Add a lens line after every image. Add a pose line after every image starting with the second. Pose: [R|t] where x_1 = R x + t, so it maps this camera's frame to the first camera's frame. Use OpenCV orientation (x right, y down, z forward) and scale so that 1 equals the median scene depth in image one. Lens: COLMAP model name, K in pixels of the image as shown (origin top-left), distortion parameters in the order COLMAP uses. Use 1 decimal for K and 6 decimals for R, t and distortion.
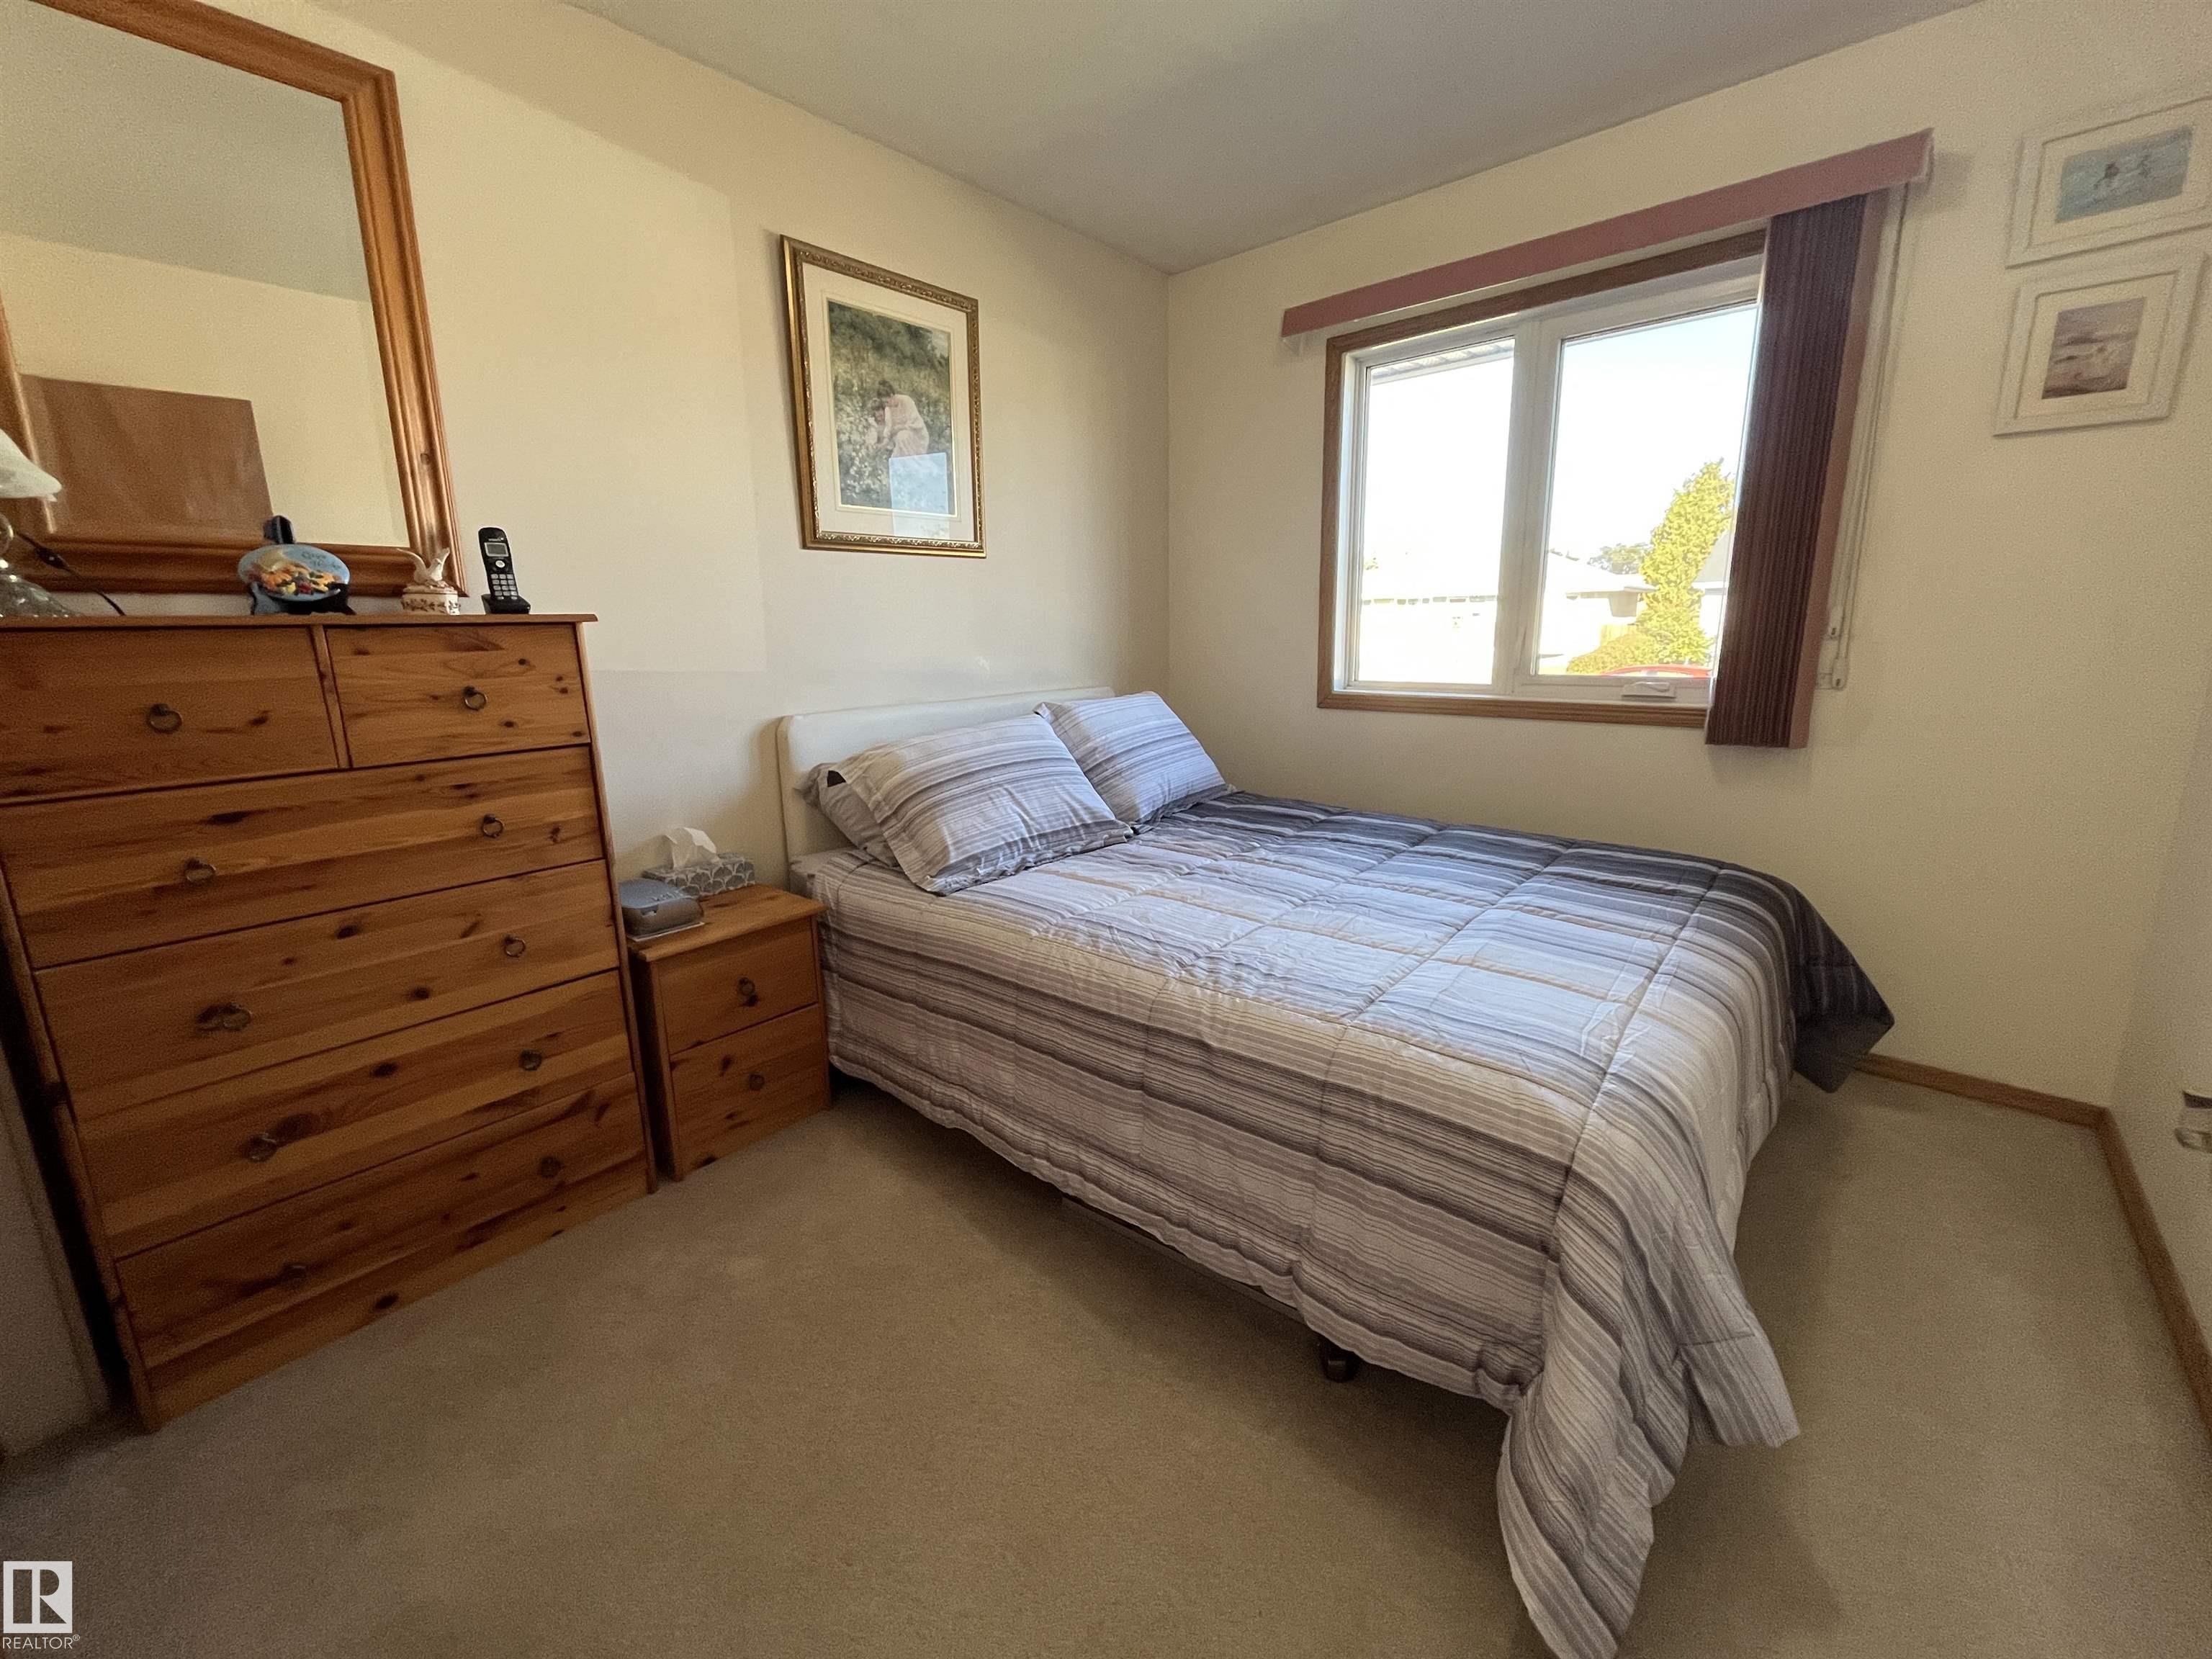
lens RADIAL K [[887.1, 0, 1107.9], [0, 887.1, 816.7], [0, 0, 1]] dist [-0.008372, 0.000449]
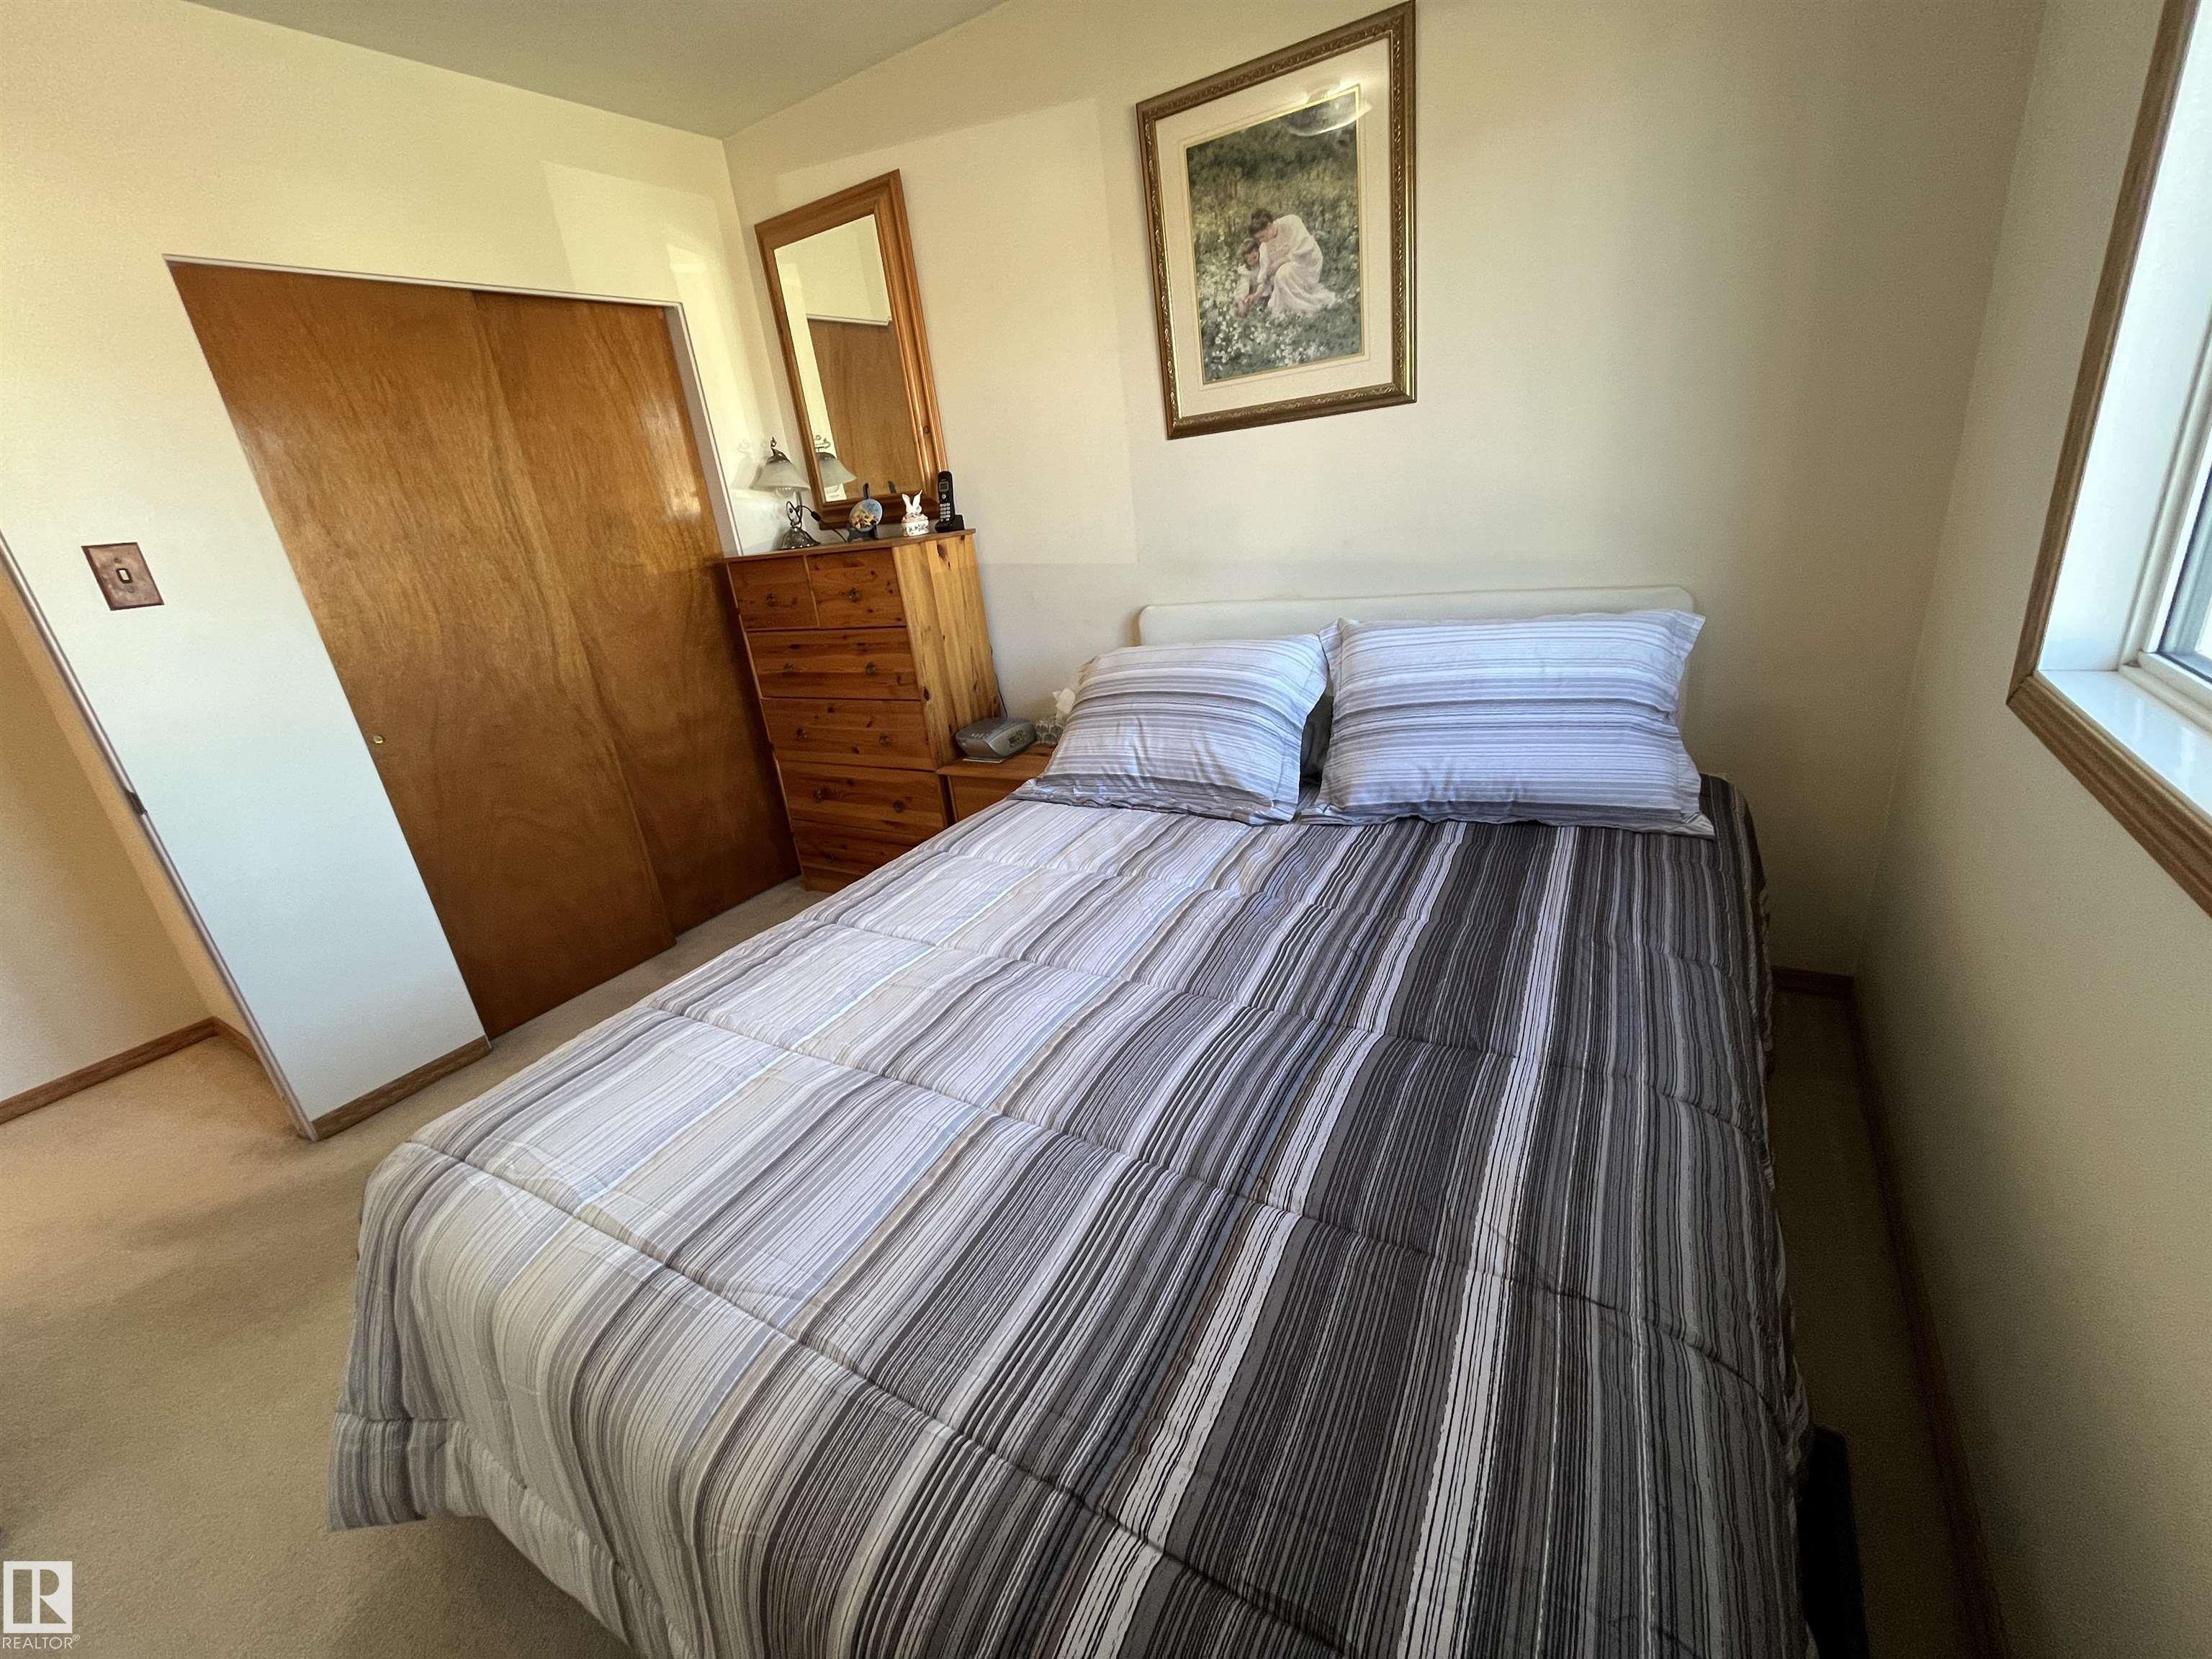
lens RADIAL K [[887.1, 0, 1107.9], [0, 887.1, 816.7], [0, 0, 1]] dist [-0.008372, 0.000449]
pose [[0.173104, 0.341365, -0.923853, 0.719109], [-0.099735, 0.939268, 0.328373, -0.221320], [0.979841, 0.035298, 0.196637, 0.741974]]
